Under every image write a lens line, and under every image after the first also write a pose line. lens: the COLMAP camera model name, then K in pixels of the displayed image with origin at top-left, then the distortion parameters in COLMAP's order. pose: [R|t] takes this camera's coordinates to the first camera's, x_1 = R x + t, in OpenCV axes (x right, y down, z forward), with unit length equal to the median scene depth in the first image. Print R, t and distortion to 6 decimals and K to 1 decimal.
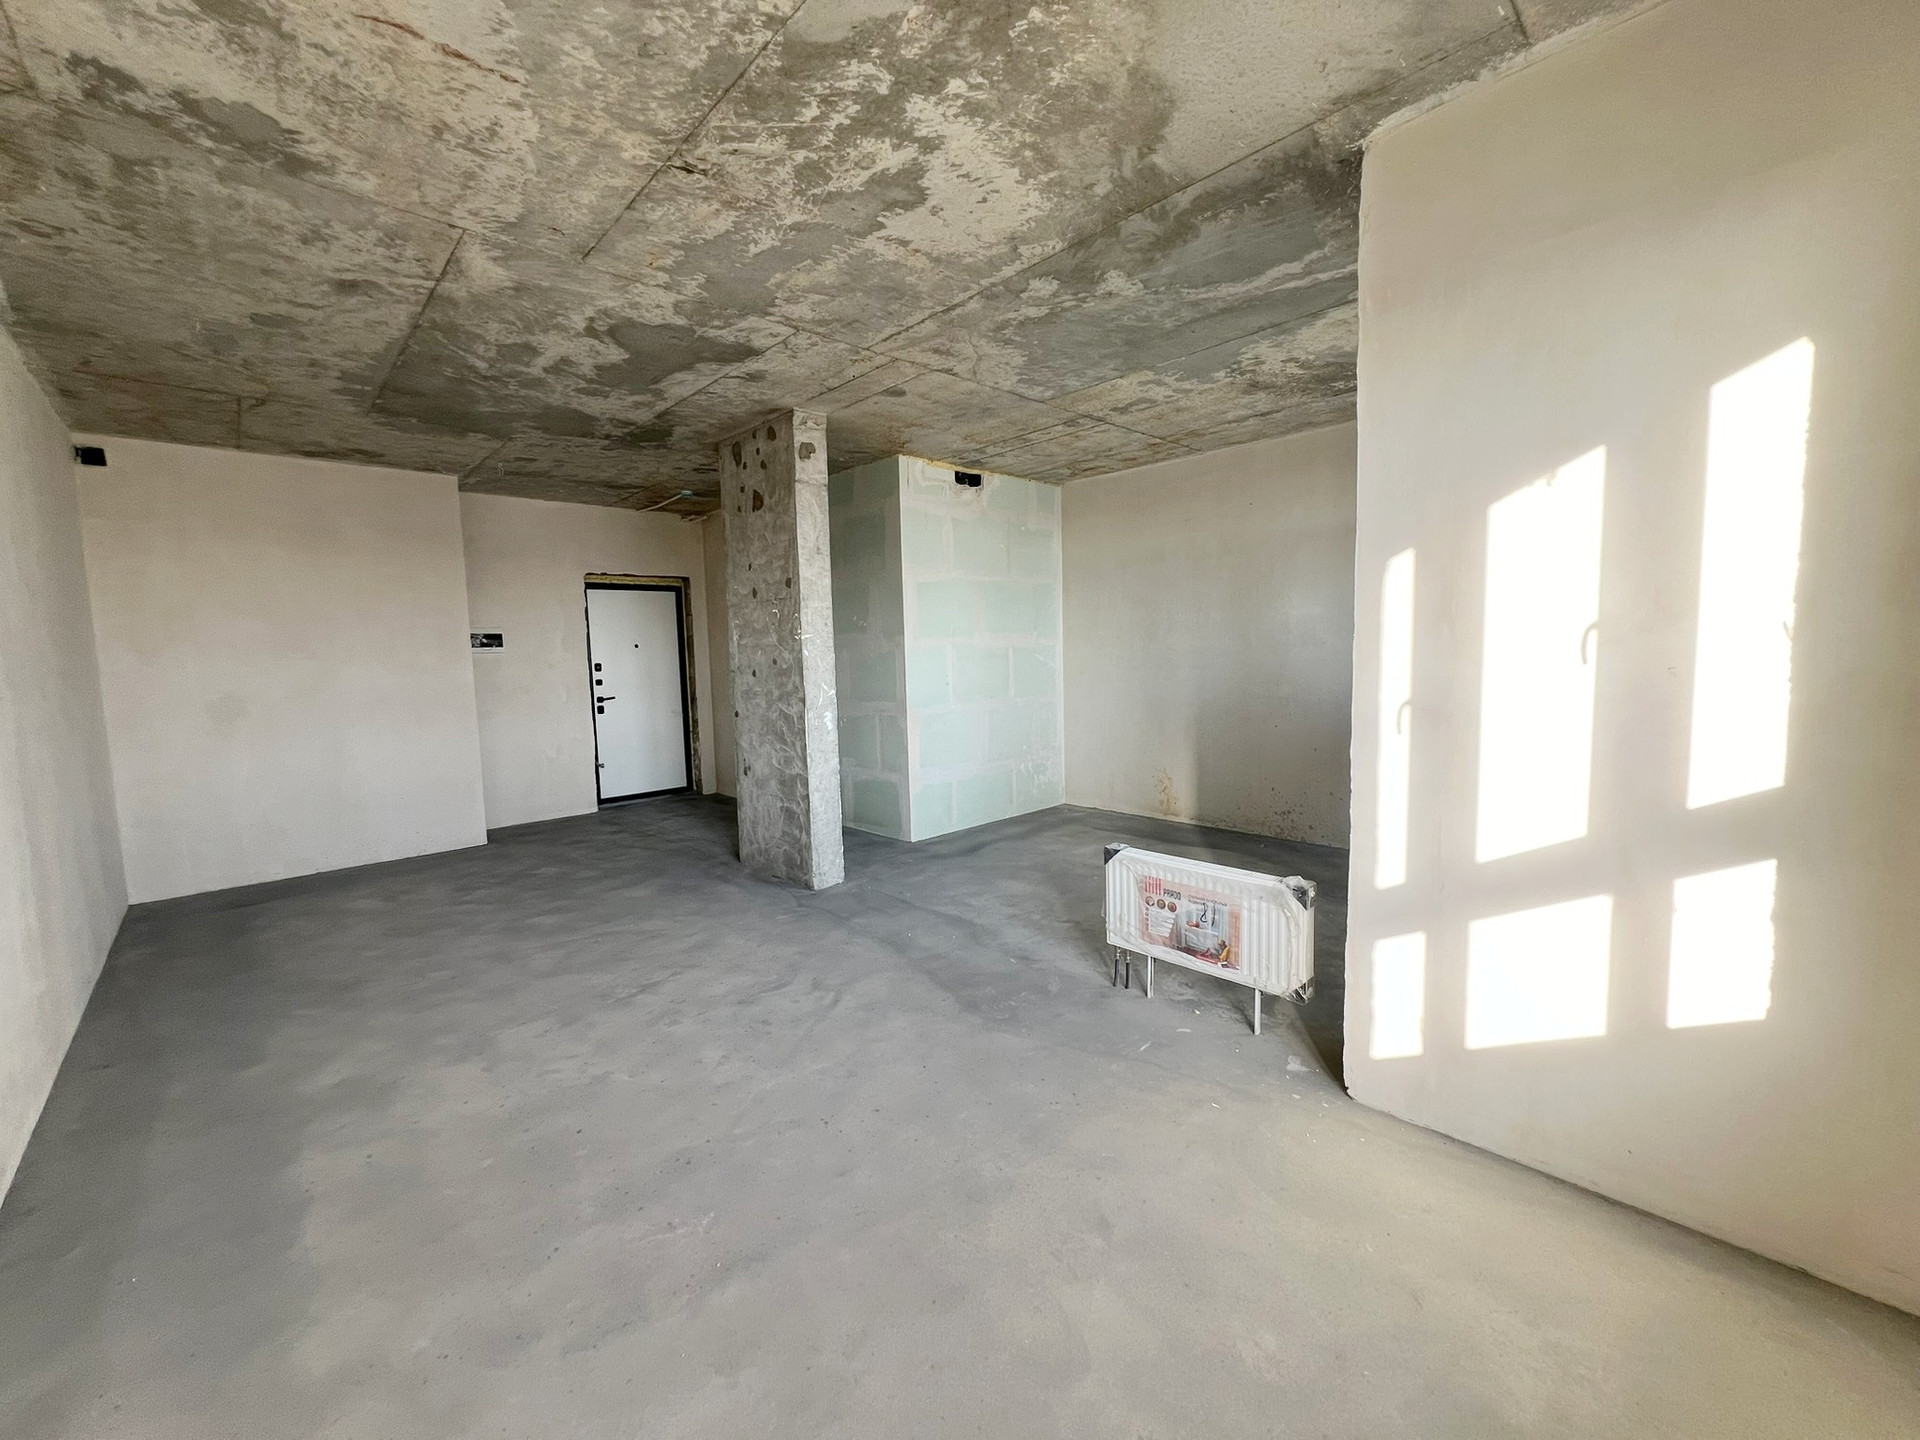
lens RADIAL K [[768.0, 0, 956.7], [0, 768.0, 717.2], [0, 0, 1]] dist [-0.003555, 0.000611]
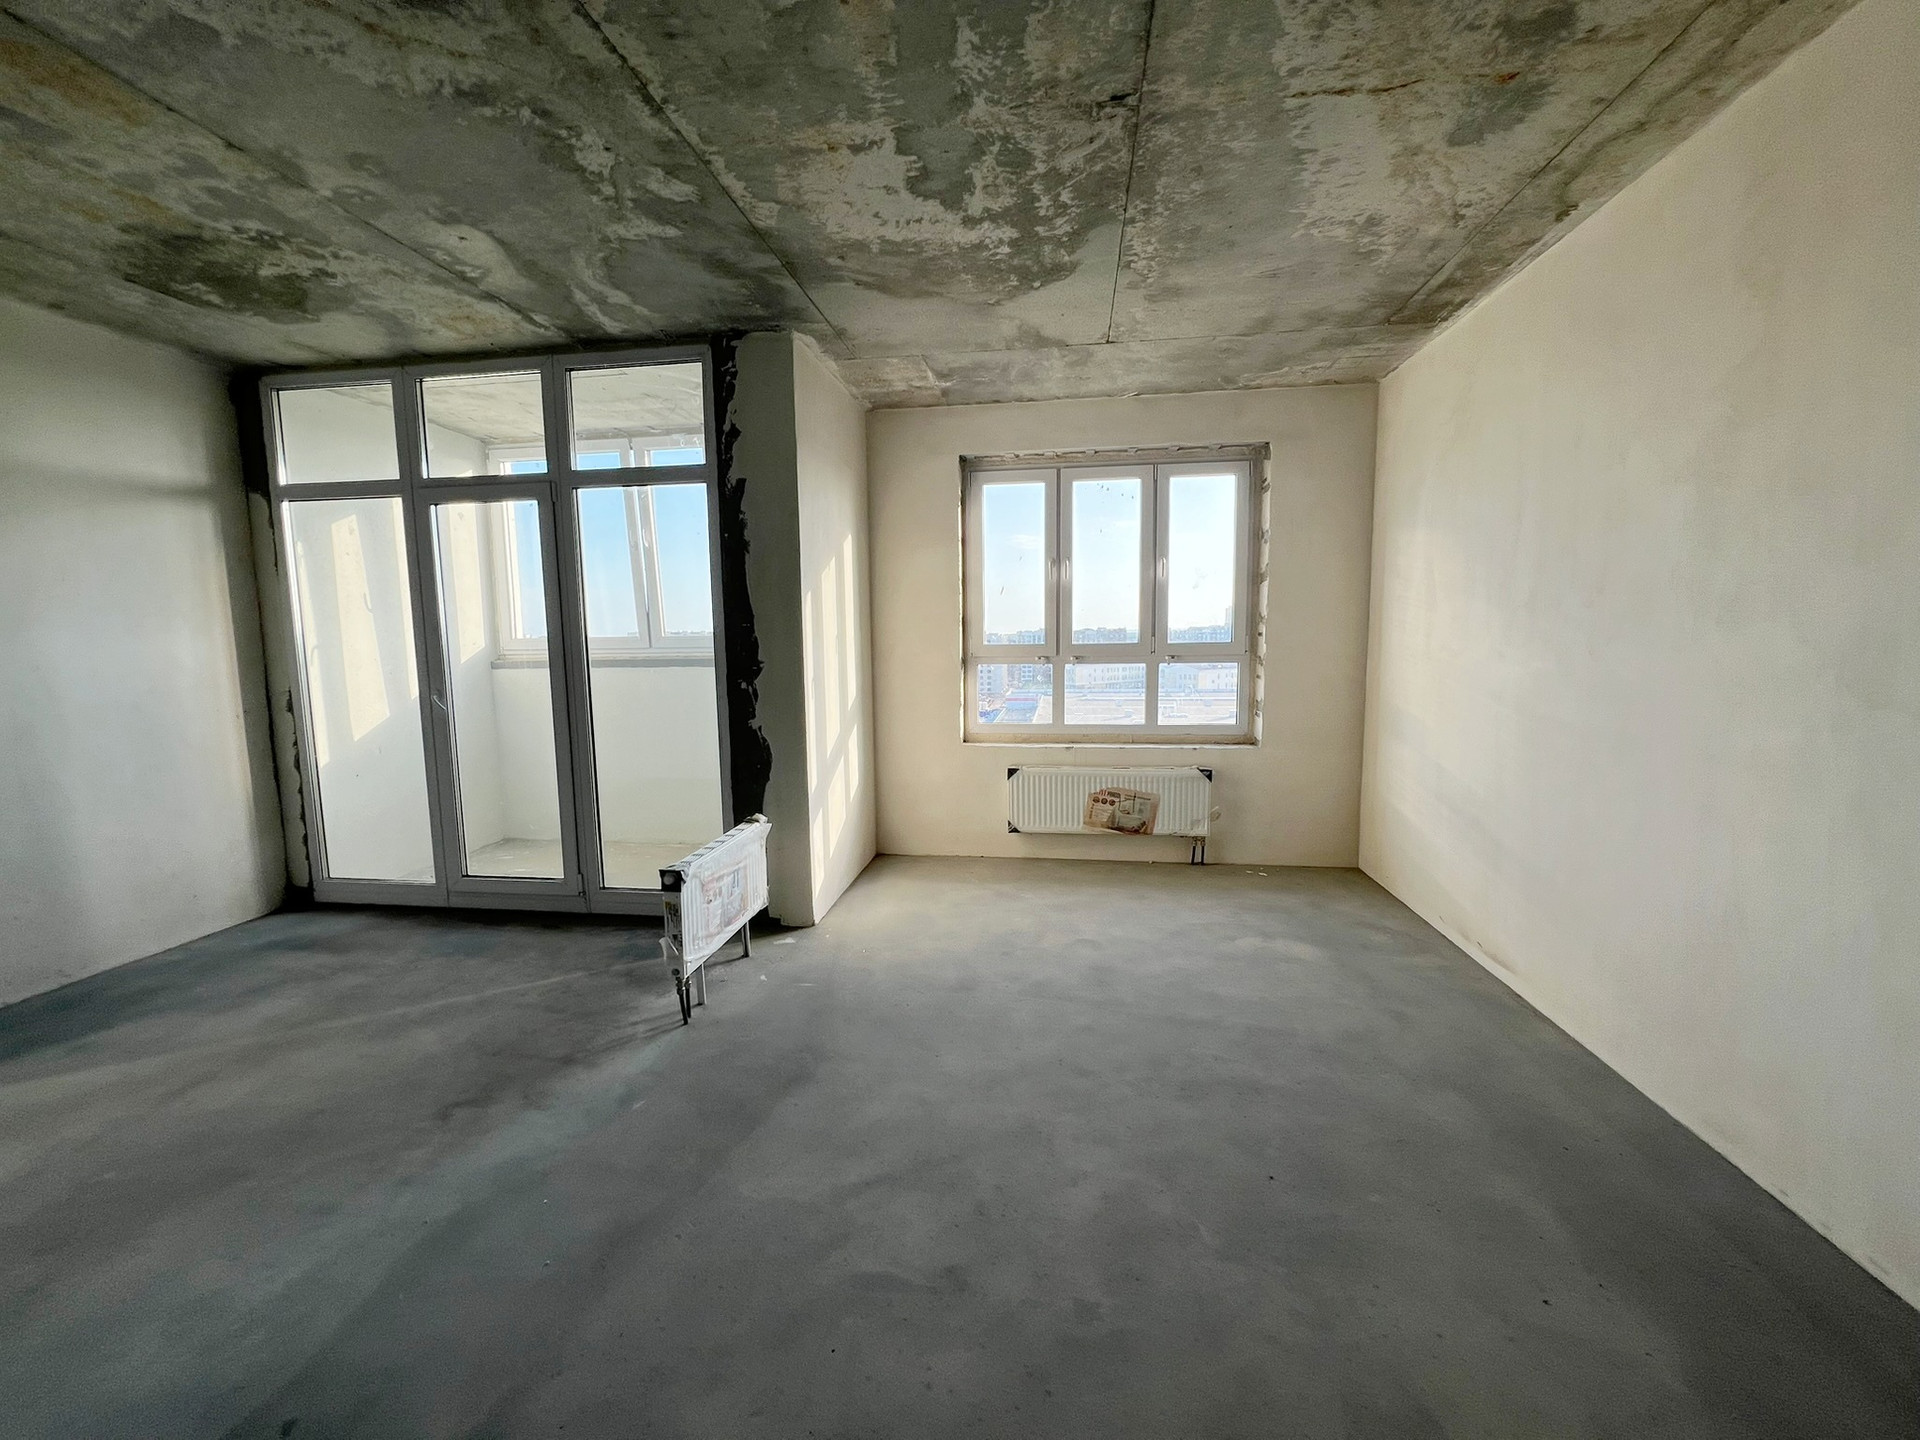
lens RADIAL K [[768.0, 0, 956.7], [0, 768.0, 717.2], [0, 0, 1]] dist [-0.003555, 0.000611]
pose [[-0.621755, -0.048014, 0.781739, -0.480171], [0.101018, 0.984866, 0.140834, -0.066879], [-0.776670, 0.166534, -0.607495, 0.893519]]
